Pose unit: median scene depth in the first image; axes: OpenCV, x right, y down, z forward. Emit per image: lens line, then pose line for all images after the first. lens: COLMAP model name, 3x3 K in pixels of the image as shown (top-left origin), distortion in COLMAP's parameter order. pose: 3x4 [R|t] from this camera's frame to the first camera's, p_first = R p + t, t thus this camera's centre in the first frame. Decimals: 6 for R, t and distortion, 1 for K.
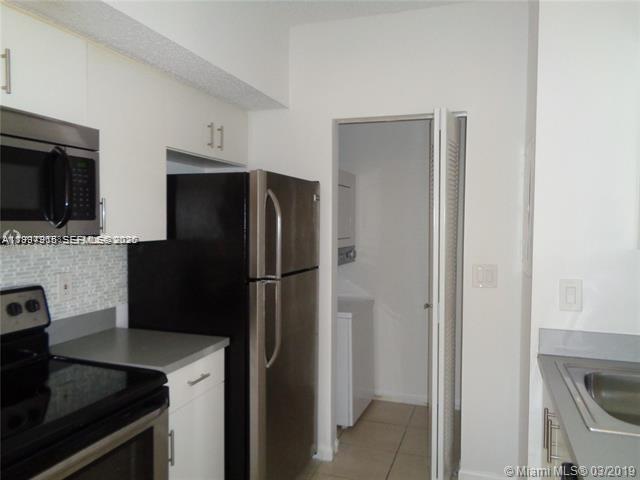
lens RADIAL K [[479.2, 0, 320.0], [0, 479.2, 240.0], [0, 0, 1]] dist [0.001389, 0.002220]
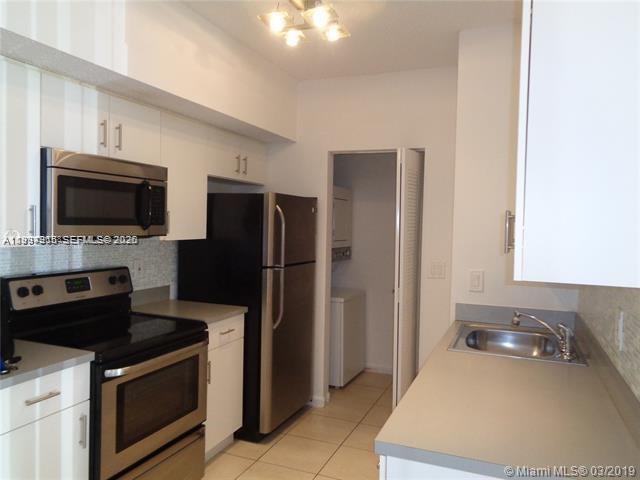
lens RADIAL K [[479.2, 0, 320.0], [0, 479.2, 240.0], [0, 0, 1]] dist [0.001389, 0.002220]
pose [[0.998497, 0.018071, -0.051749, 0.097419], [-0.018349, 0.999820, -0.004896, 0.004118], [0.051651, 0.005838, 0.998648, -0.427136]]
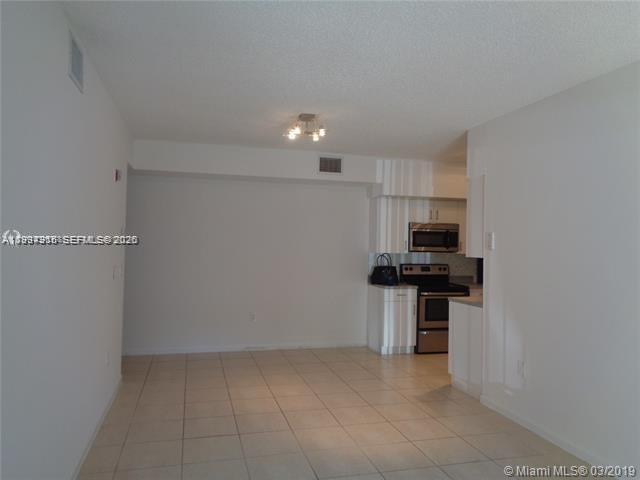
lens RADIAL K [[479.2, 0, 320.0], [0, 479.2, 240.0], [0, 0, 1]] dist [0.001389, 0.002220]
pose [[0.566598, -0.001404, -0.823993, 1.641116], [-0.047827, 0.998257, -0.034588, 0.067497], [0.822605, 0.059007, 0.565543, -1.656669]]
